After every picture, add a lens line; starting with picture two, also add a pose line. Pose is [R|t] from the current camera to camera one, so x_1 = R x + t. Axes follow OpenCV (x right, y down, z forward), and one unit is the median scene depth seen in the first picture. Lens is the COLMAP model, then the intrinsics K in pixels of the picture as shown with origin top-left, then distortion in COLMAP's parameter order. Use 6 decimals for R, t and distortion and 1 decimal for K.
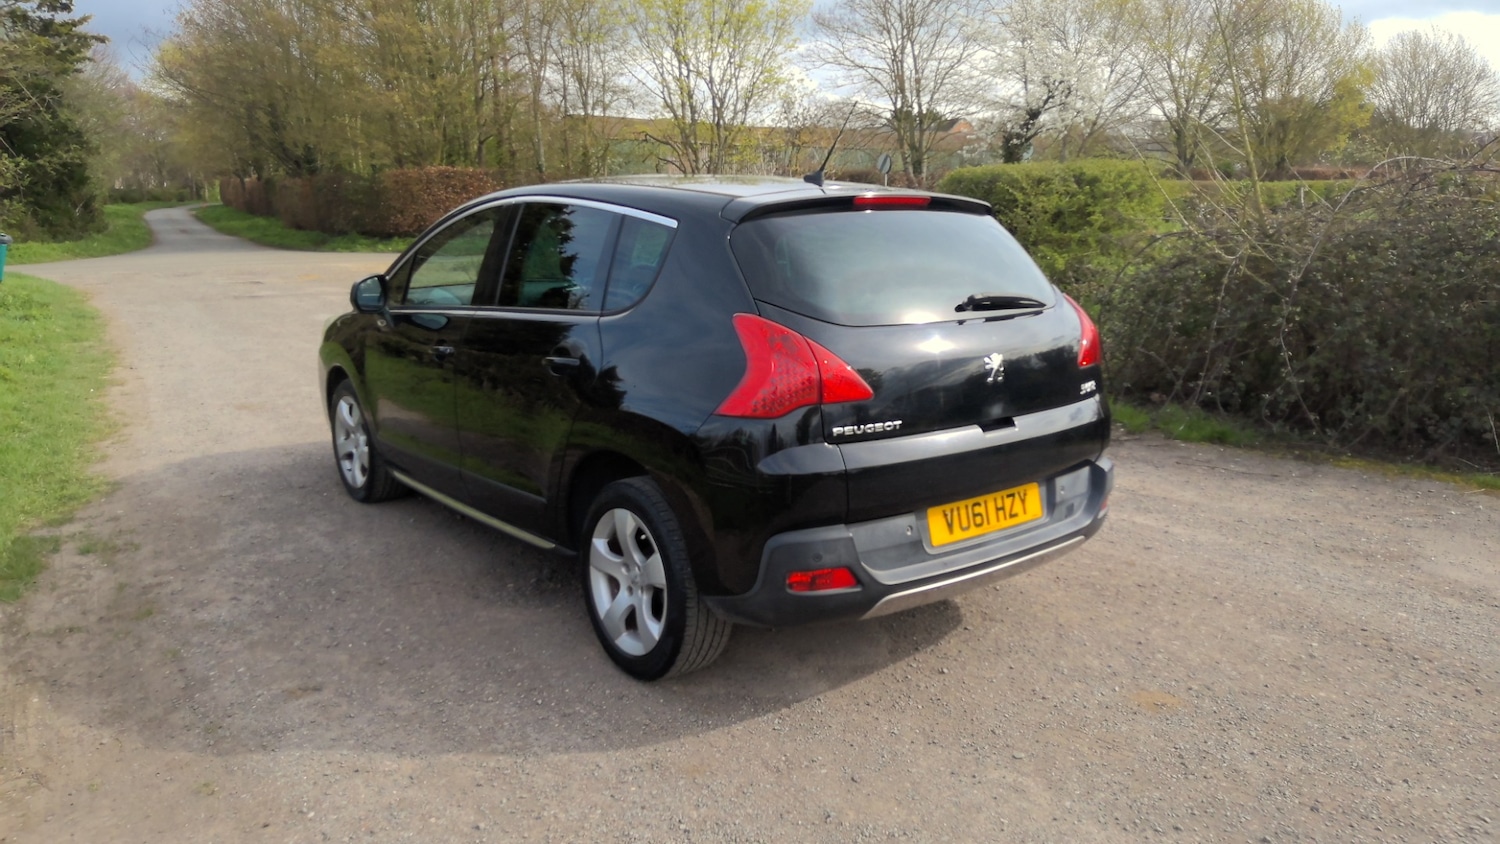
lens RADIAL K [[1041.8, 0, 764.5], [0, 1041.8, 401.3], [0, 0, 1]] dist [0.083541, -0.114780]
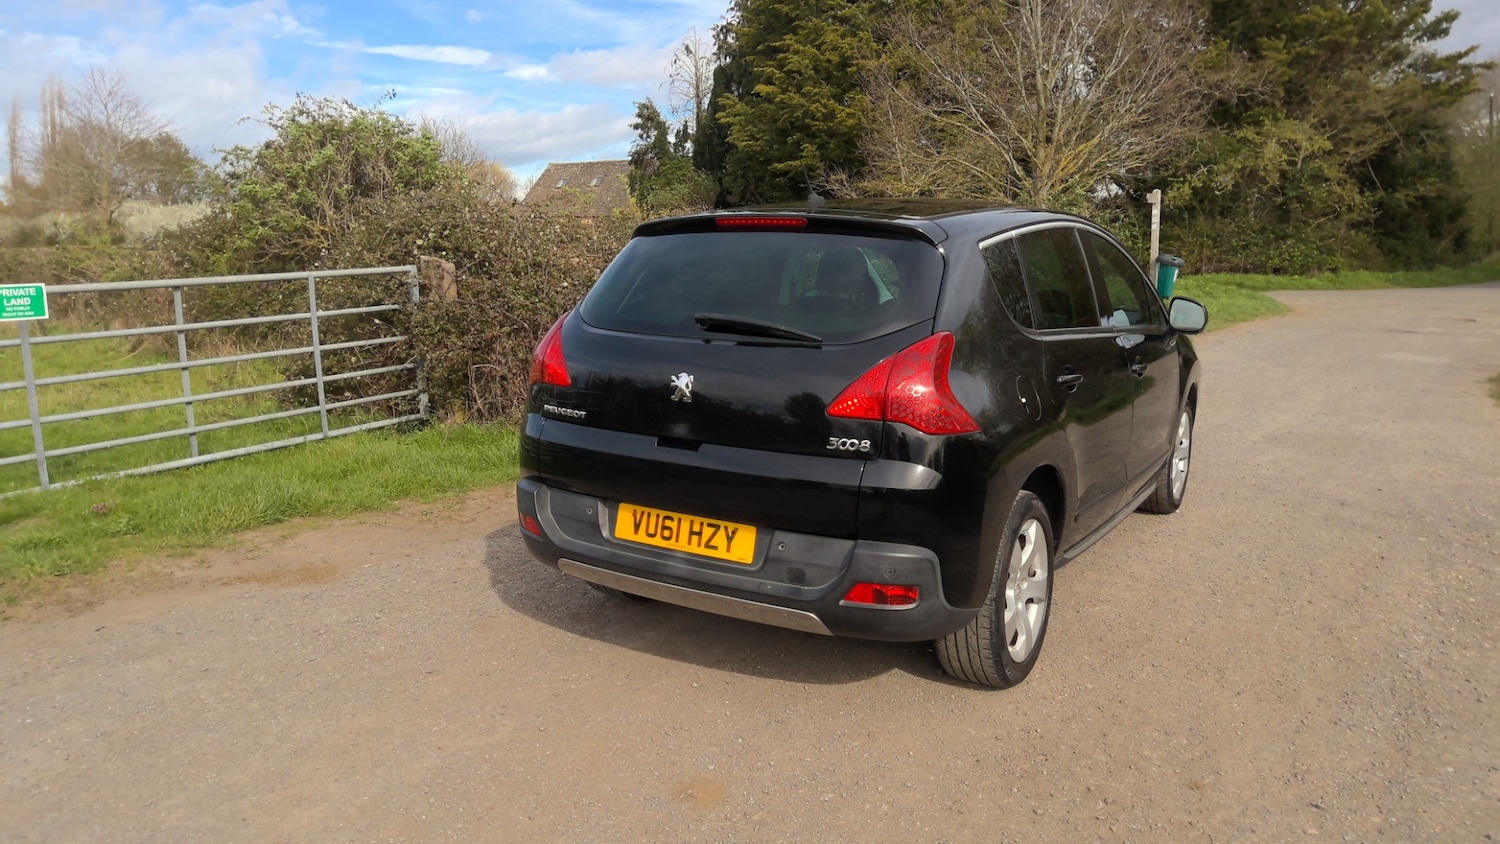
lens RADIAL K [[1041.8, 0, 764.5], [0, 1041.8, 401.3], [0, 0, 1]] dist [0.083541, -0.114780]
pose [[0.345365, 0.149714, -0.926449, 1.113000], [-0.177400, 0.979810, 0.092205, -0.118273], [0.921549, 0.132508, 0.364952, 0.670176]]
